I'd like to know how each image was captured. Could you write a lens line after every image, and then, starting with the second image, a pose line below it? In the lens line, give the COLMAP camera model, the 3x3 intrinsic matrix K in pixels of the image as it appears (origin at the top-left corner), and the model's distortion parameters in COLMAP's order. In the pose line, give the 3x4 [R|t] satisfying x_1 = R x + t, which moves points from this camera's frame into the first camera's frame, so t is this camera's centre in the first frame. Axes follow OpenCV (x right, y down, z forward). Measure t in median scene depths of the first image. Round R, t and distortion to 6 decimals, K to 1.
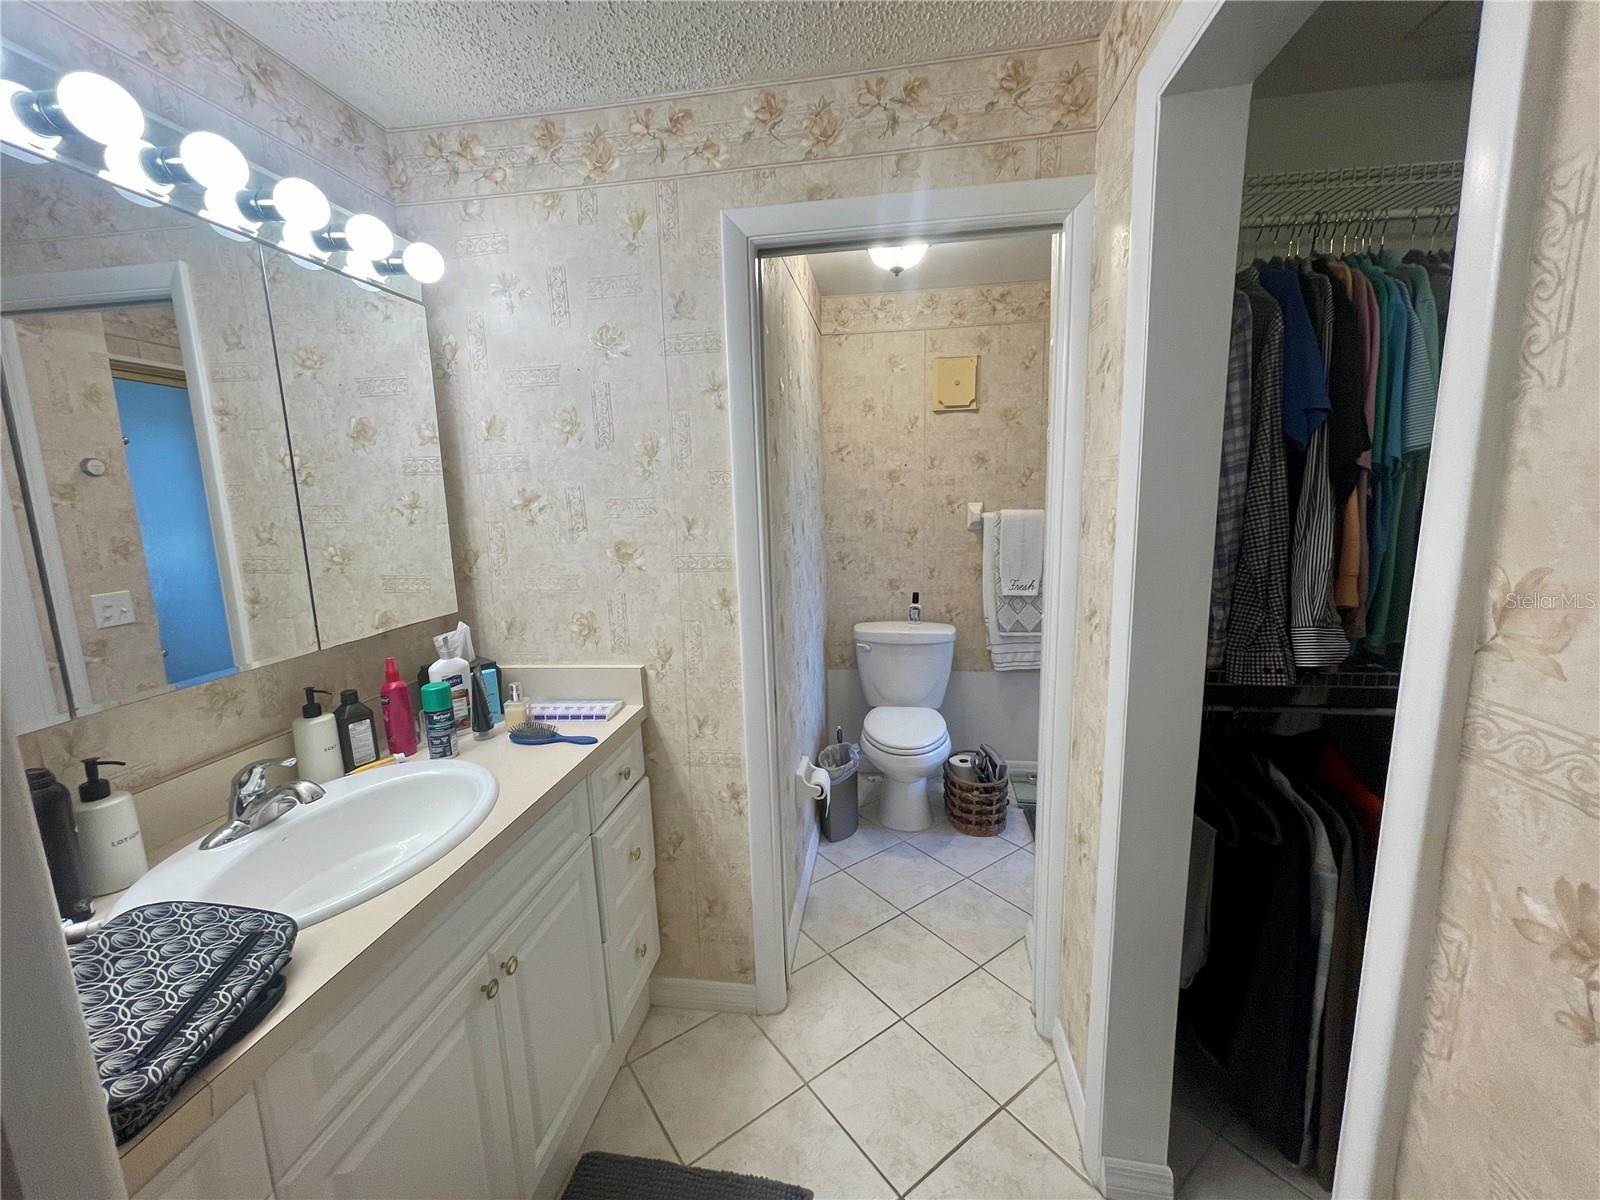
lens RADIAL K [[650.7, 0, 795.8], [0, 650.7, 598.6], [0, 0, 1]] dist [0.000347, -0.002161]
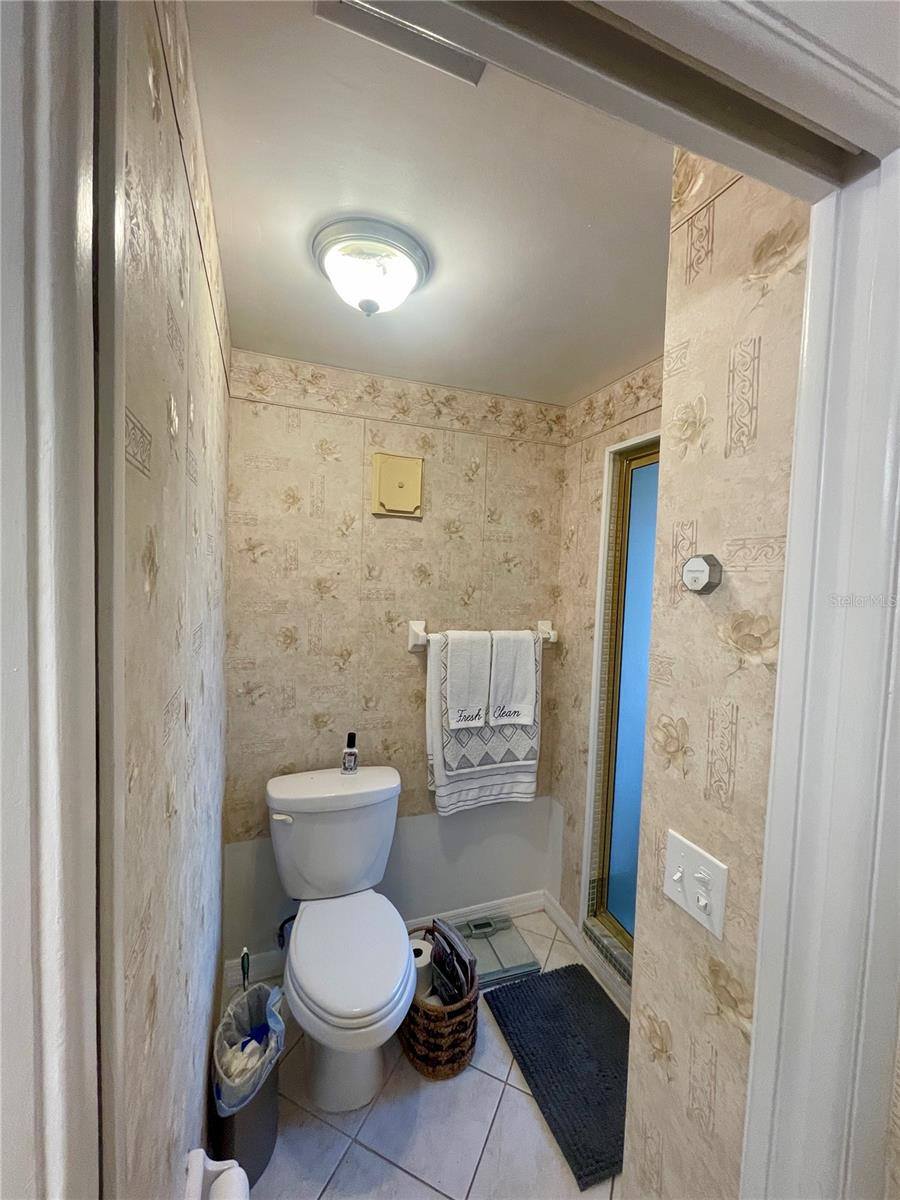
lens RADIAL K [[488.0, 0, 451.0], [0, 488.0, 601.9], [0, 0, 1]] dist [0.000347, -0.002161]
pose [[0.867514, 0.032281, 0.496364, -0.011393], [0.020617, 0.994701, -0.100724, -0.107235], [-0.496985, 0.097613, 0.862252, 0.412739]]
